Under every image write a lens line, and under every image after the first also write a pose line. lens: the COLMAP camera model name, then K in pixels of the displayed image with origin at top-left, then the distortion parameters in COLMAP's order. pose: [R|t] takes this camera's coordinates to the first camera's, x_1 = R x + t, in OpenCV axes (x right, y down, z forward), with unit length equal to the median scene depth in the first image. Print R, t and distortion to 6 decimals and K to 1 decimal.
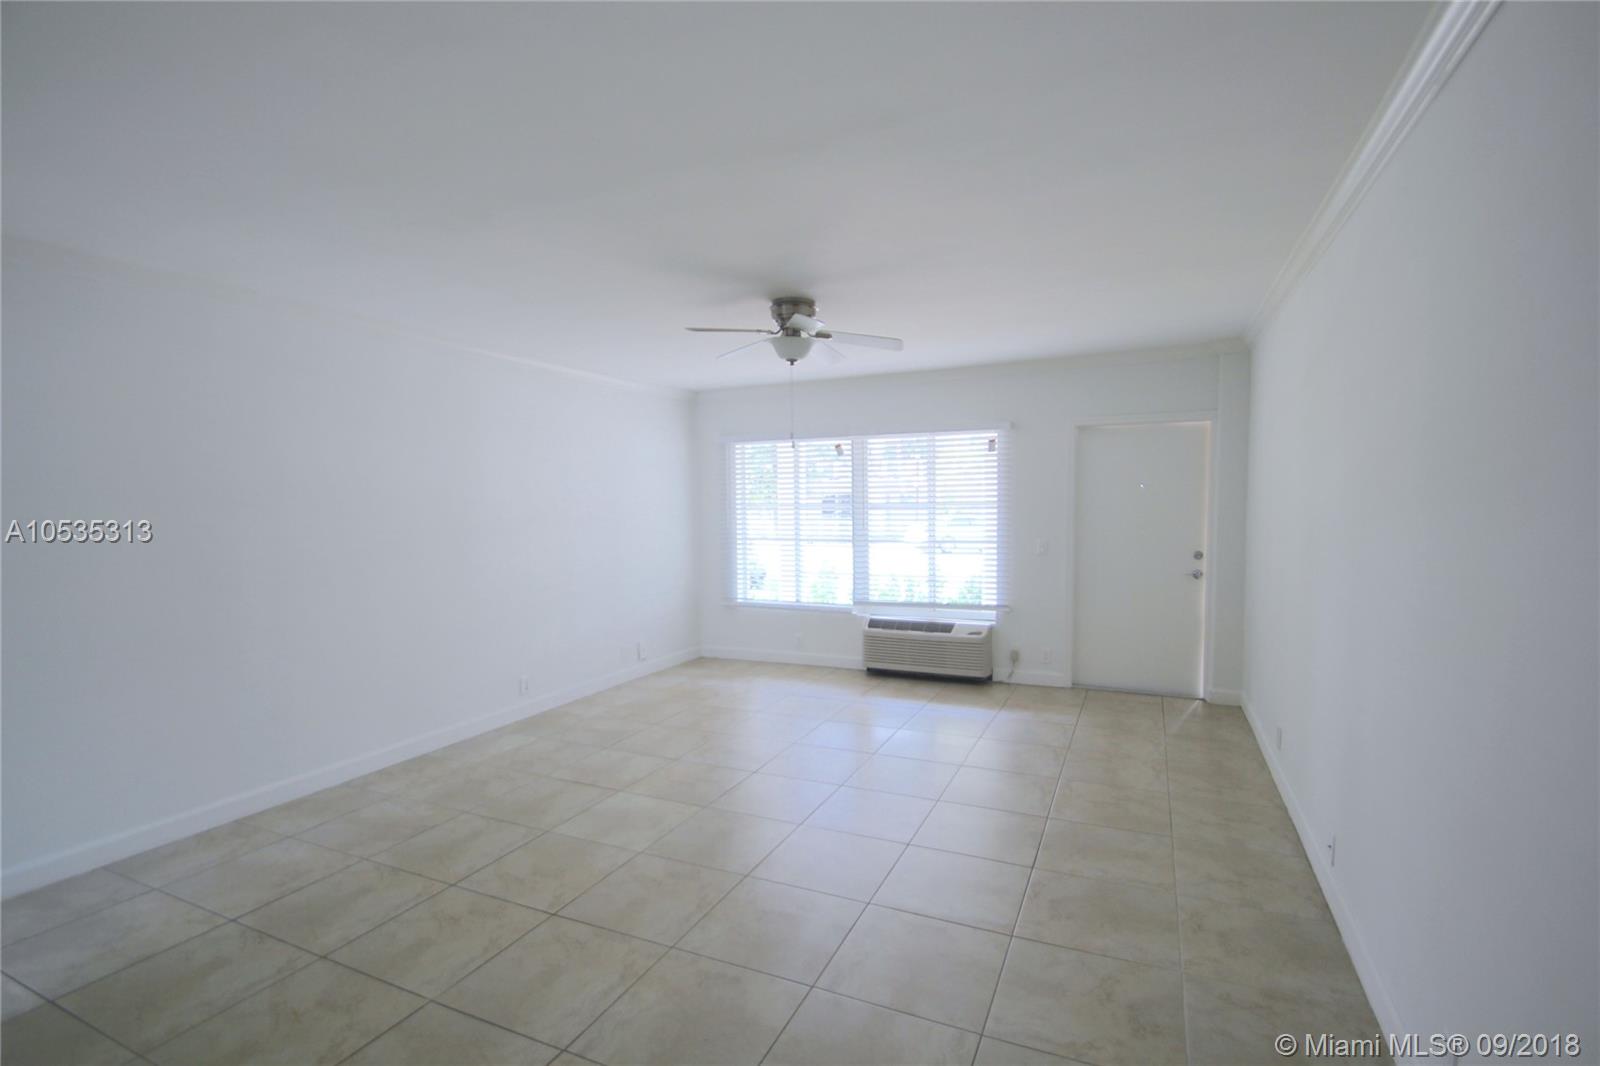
lens RADIAL K [[743.6, 0, 798.7], [0, 743.6, 553.4], [0, 0, 1]] dist [0.013482, -0.019764]
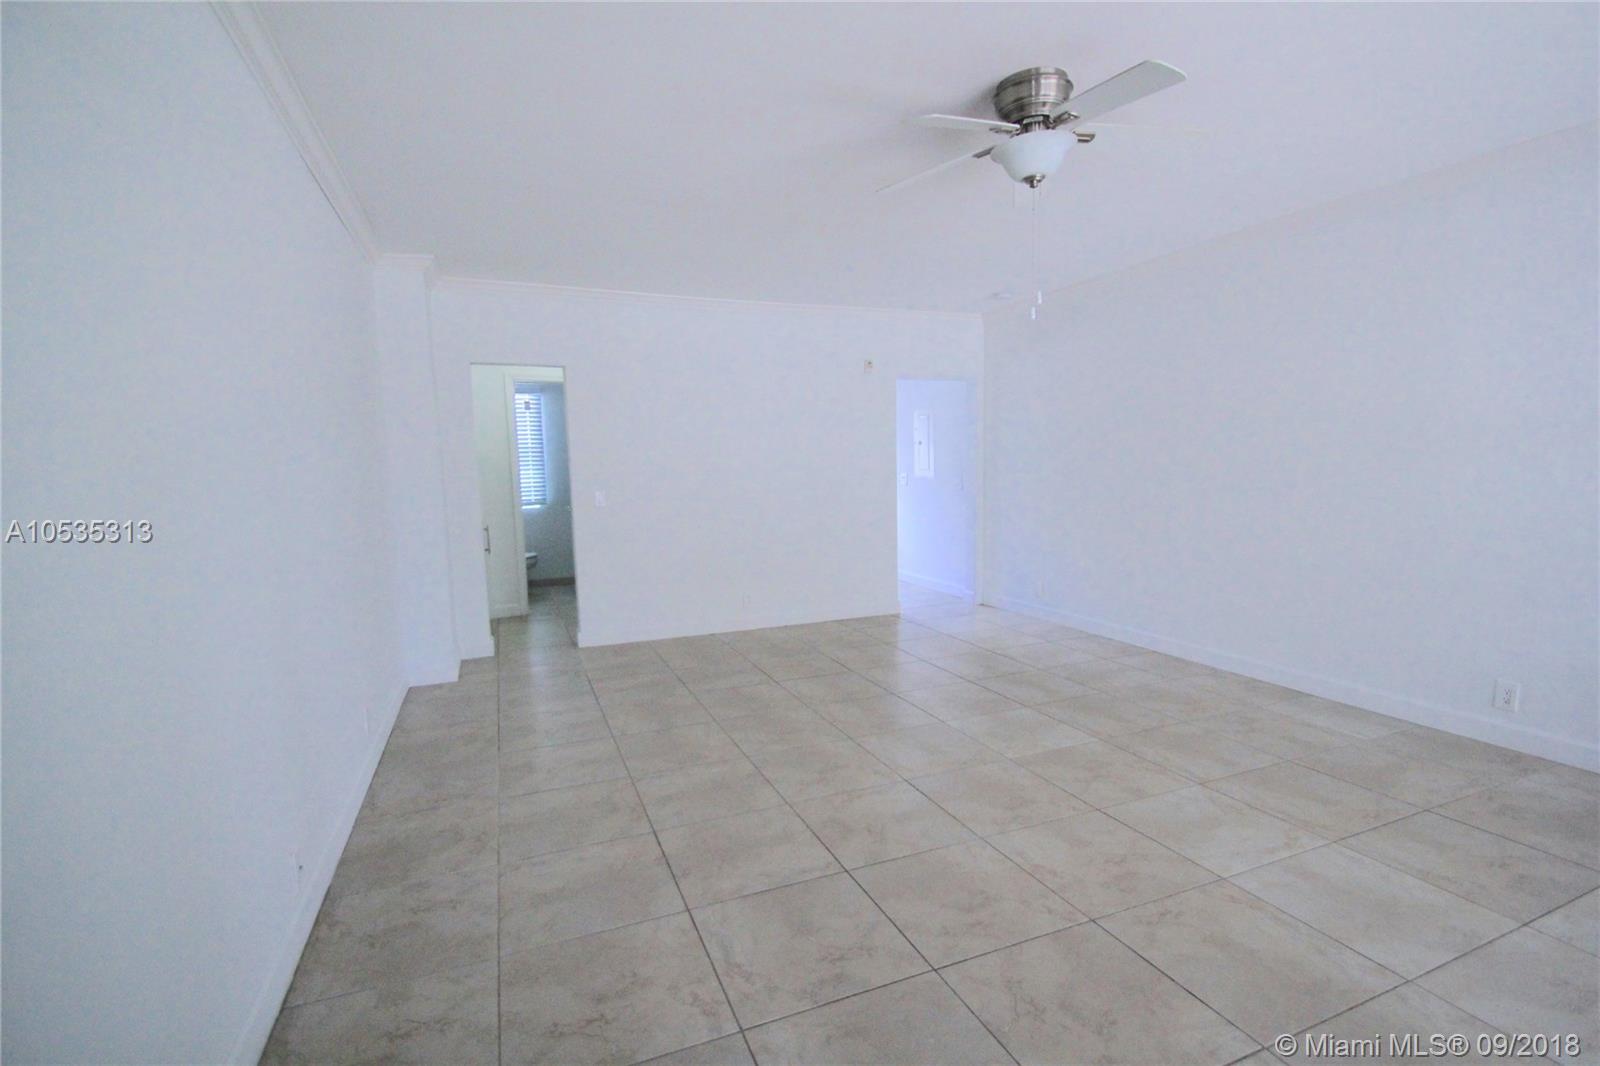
lens RADIAL K [[738.5, 0, 800.6], [0, 738.5, 548.9], [0, 0, 1]] dist [0.016084, -0.020501]
pose [[-0.678779, 0.115573, -0.725191, 0.439508], [-0.016391, 0.984907, 0.172306, -0.036408], [0.734160, 0.128844, -0.666640, 0.923287]]
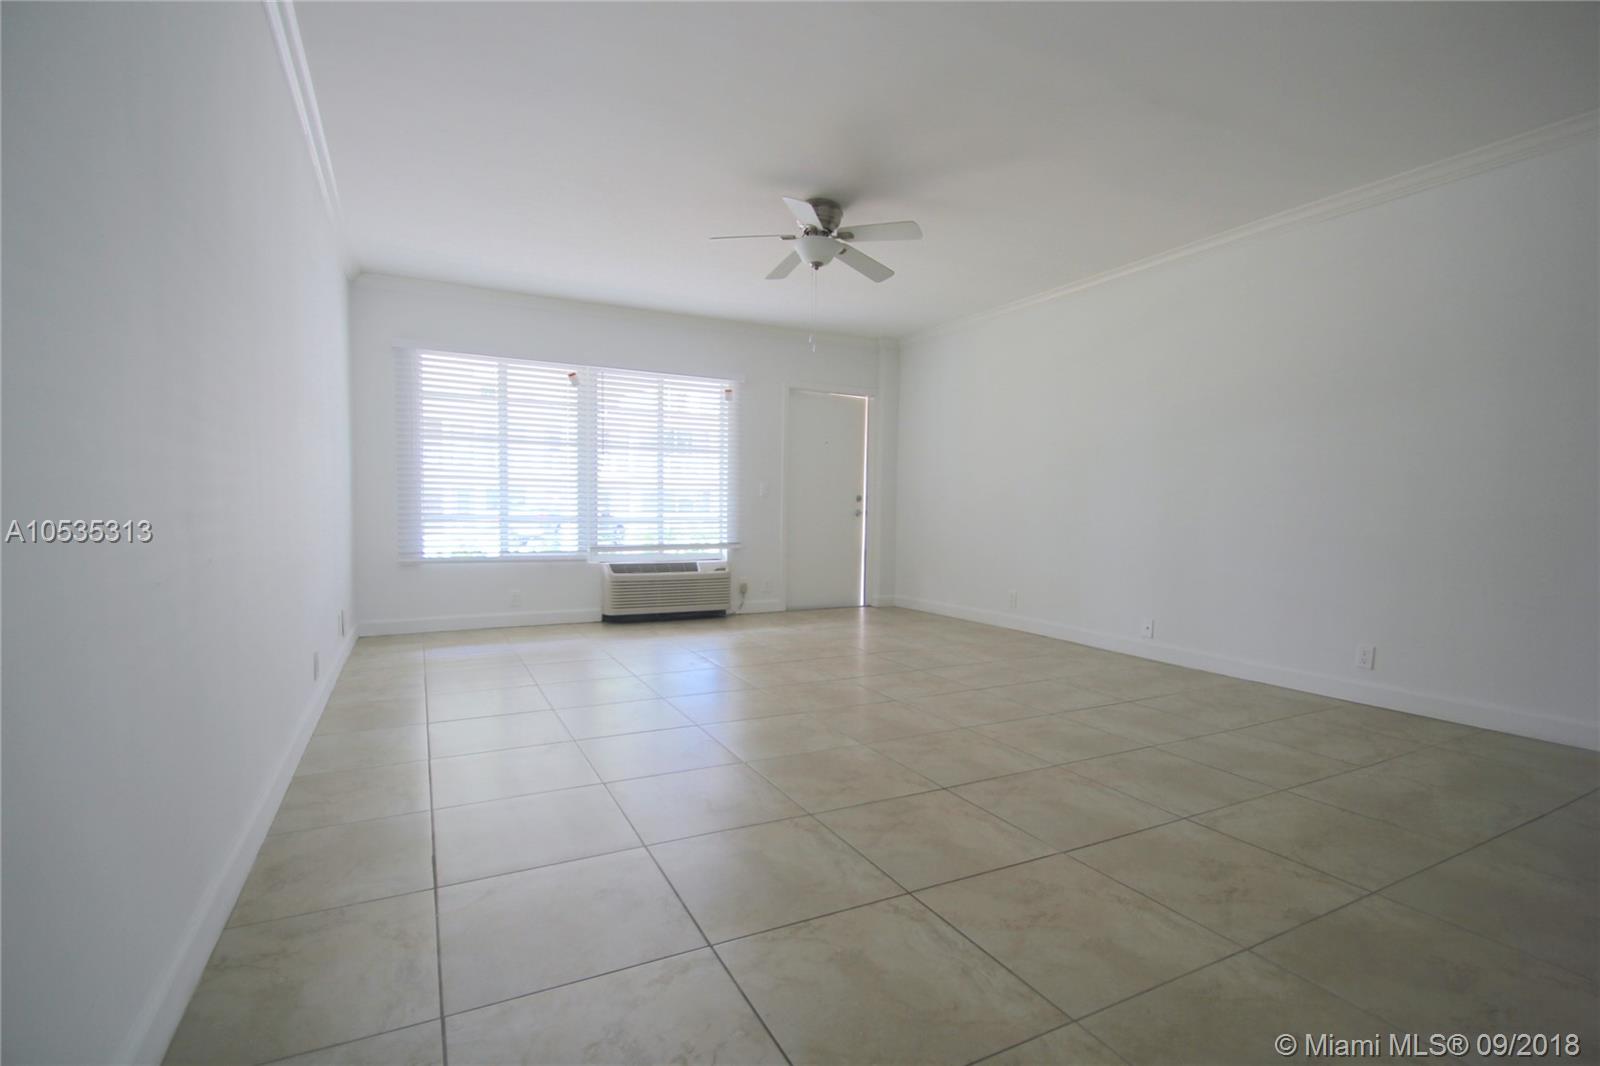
lens RADIAL K [[738.5, 0, 800.6], [0, 738.5, 548.9], [0, 0, 1]] dist [0.016084, -0.020501]
pose [[0.618812, -0.023001, 0.785202, -0.583145], [0.033956, 0.999420, 0.002515, 0.088935], [-0.784805, 0.025106, 0.619234, 0.282653]]
